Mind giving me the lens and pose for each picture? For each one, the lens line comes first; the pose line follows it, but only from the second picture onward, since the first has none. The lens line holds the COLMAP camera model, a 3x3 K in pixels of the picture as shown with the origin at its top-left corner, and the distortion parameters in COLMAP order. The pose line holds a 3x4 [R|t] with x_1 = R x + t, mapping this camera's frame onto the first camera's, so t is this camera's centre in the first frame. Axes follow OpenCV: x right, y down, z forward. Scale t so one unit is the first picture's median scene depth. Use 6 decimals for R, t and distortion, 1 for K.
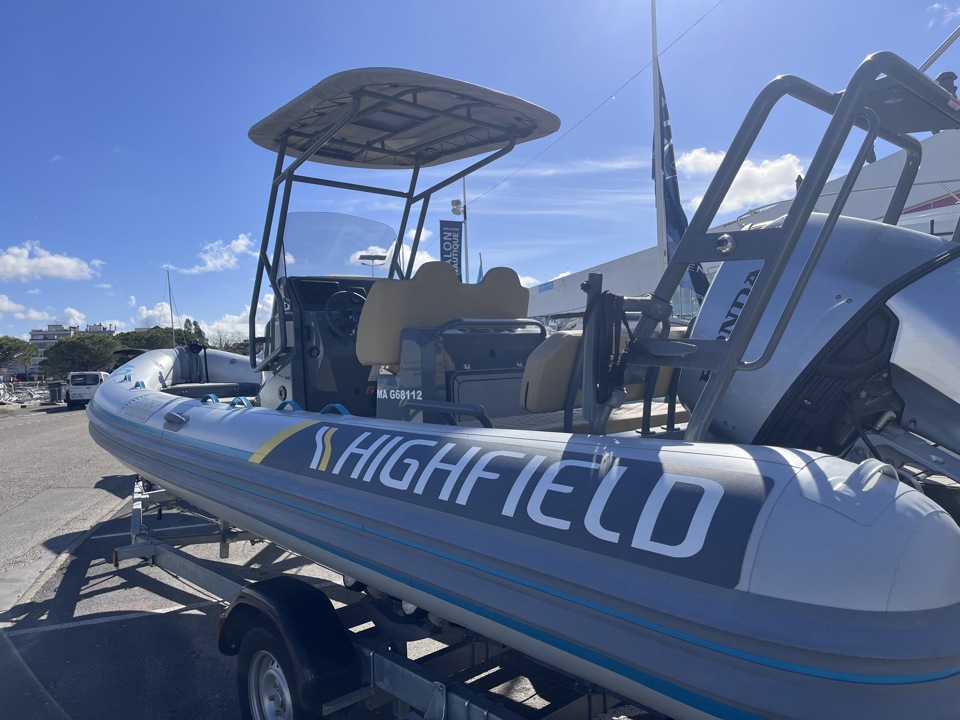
lens RADIAL K [[729.9, 0, 477.8], [0, 729.9, 349.4], [0, 0, 1]] dist [0.059838, 0.000039]
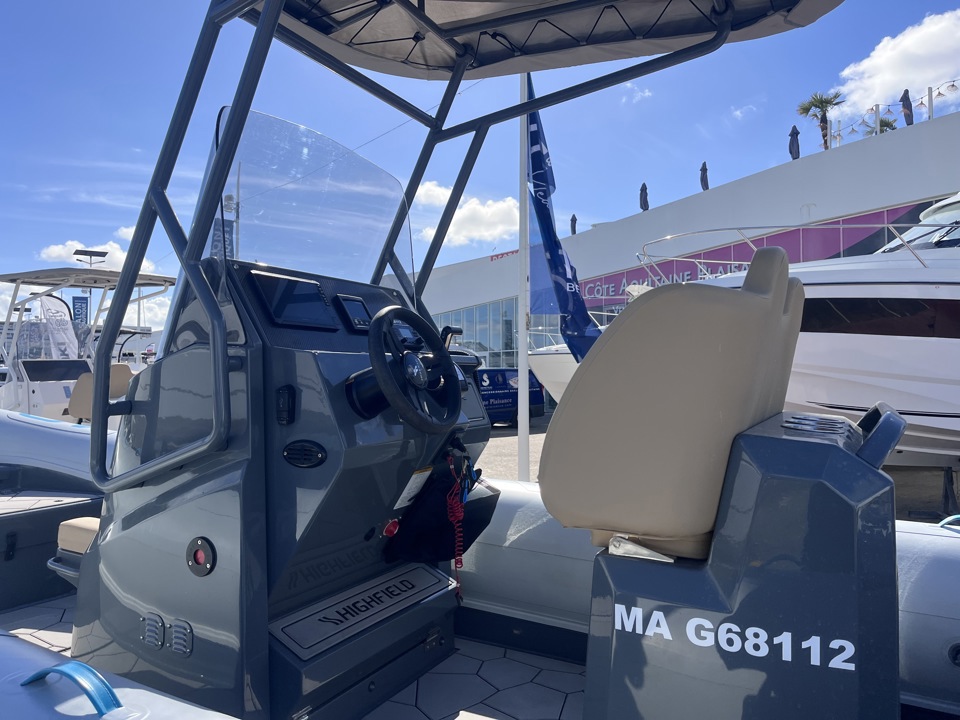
lens RADIAL K [[731.6, 0, 480.0], [0, 731.6, 360.0], [0, 0, 1]] dist [0.029067, -0.003915]
pose [[0.934849, 0.045538, 0.352113, -0.243782], [-0.040928, 0.998951, -0.020530, -0.037381], [-0.352679, 0.004781, 0.935732, 0.523534]]
